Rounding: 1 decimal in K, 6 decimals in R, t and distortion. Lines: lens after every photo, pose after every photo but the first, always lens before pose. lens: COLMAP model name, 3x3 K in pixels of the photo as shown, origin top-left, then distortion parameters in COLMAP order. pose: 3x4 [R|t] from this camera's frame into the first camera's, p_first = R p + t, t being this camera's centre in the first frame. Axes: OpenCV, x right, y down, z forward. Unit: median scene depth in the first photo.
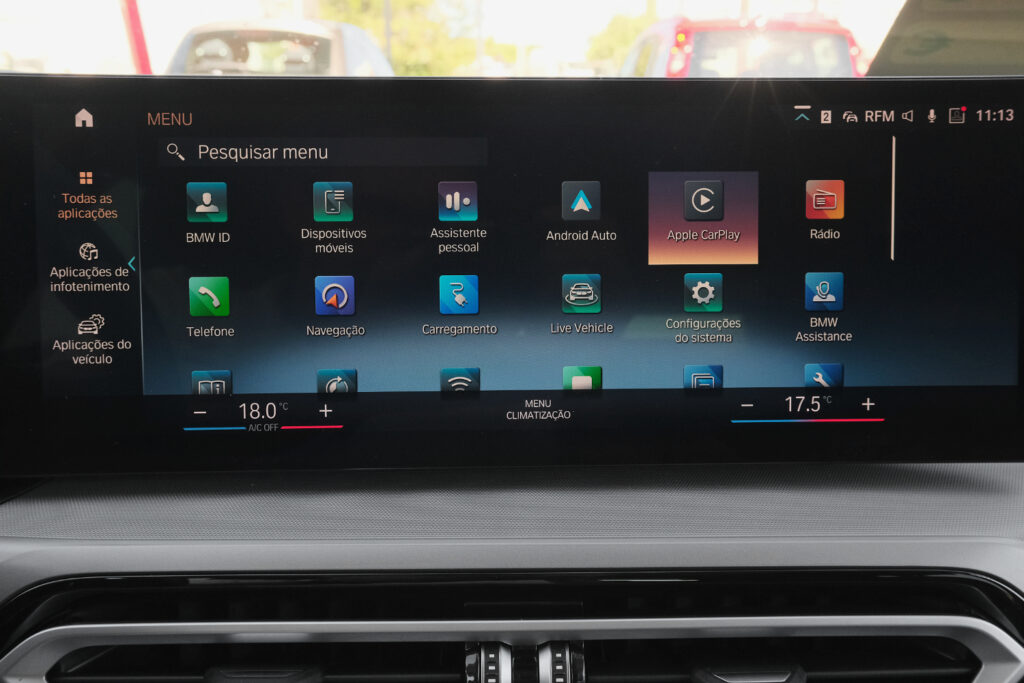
lens RADIAL K [[956.2, 0, 514.9], [0, 956.2, 331.3], [0, 0, 1]] dist [-0.007363, 0.000000]
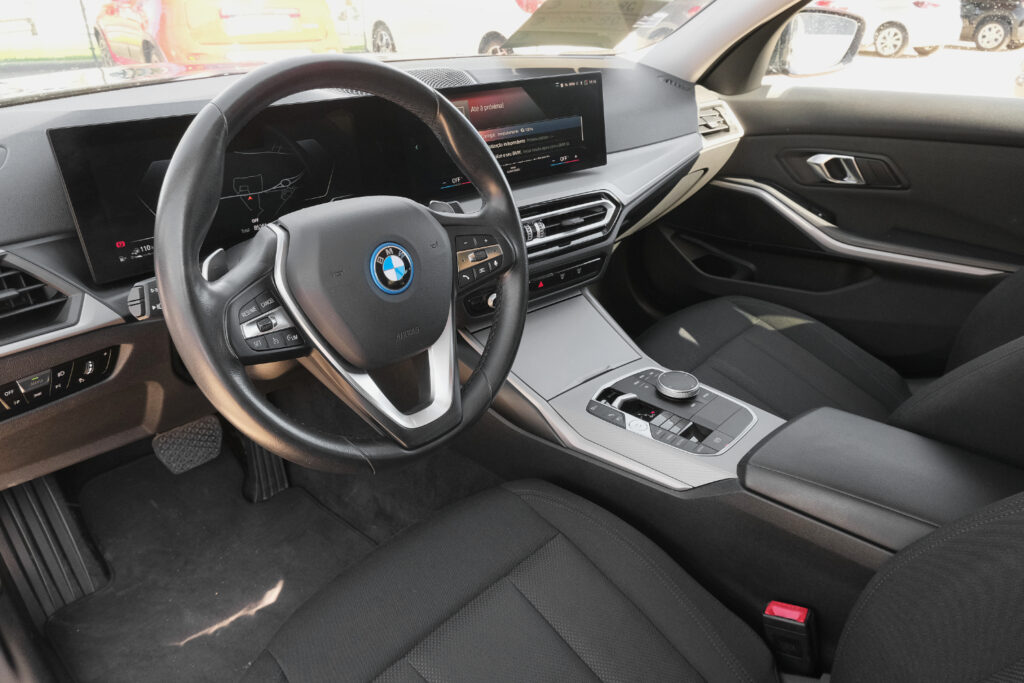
lens RADIAL K [[693.4, 0, 514.9], [0, 693.4, 342.2], [0, 0, 1]] dist [-0.020851, 0.002190]
pose [[0.789914, -0.281211, 0.544937, -1.743094], [0.134344, 0.946423, 0.293658, -0.081316], [-0.598321, -0.158756, 0.785372, -1.363016]]
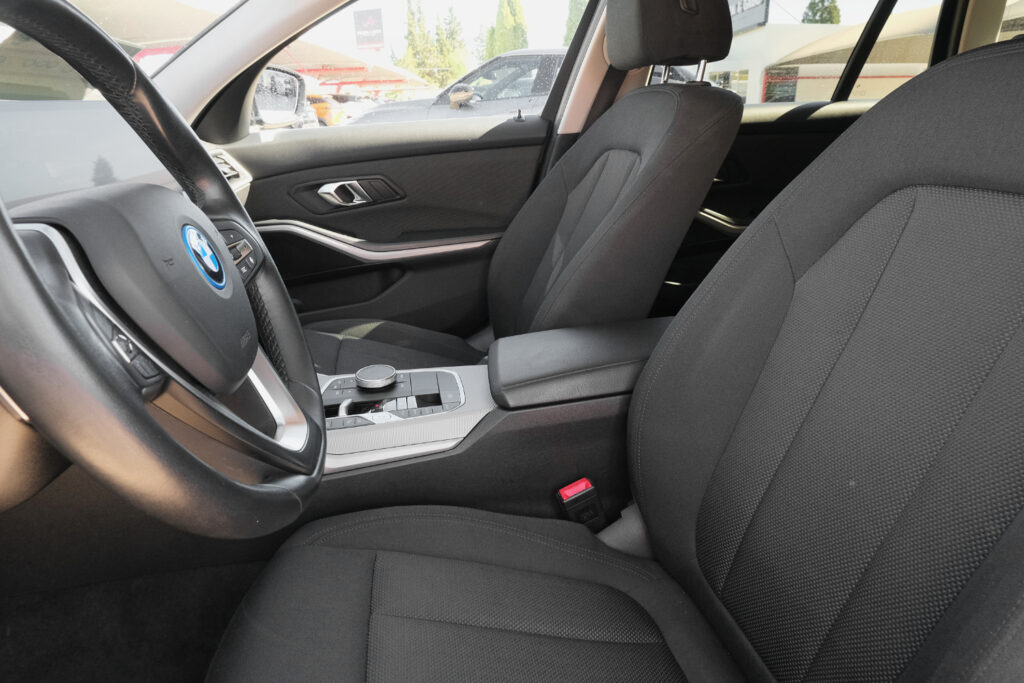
lens RADIAL K [[649.4, 0, 515.8], [0, 649.4, 340.1], [0, 0, 1]] dist [-0.001493, 0.000014]
pose [[-0.023195, -0.343445, 0.938886, -2.225049], [0.251610, 0.906904, 0.337962, 0.097492], [-0.967551, 0.244072, 0.065378, -0.341958]]
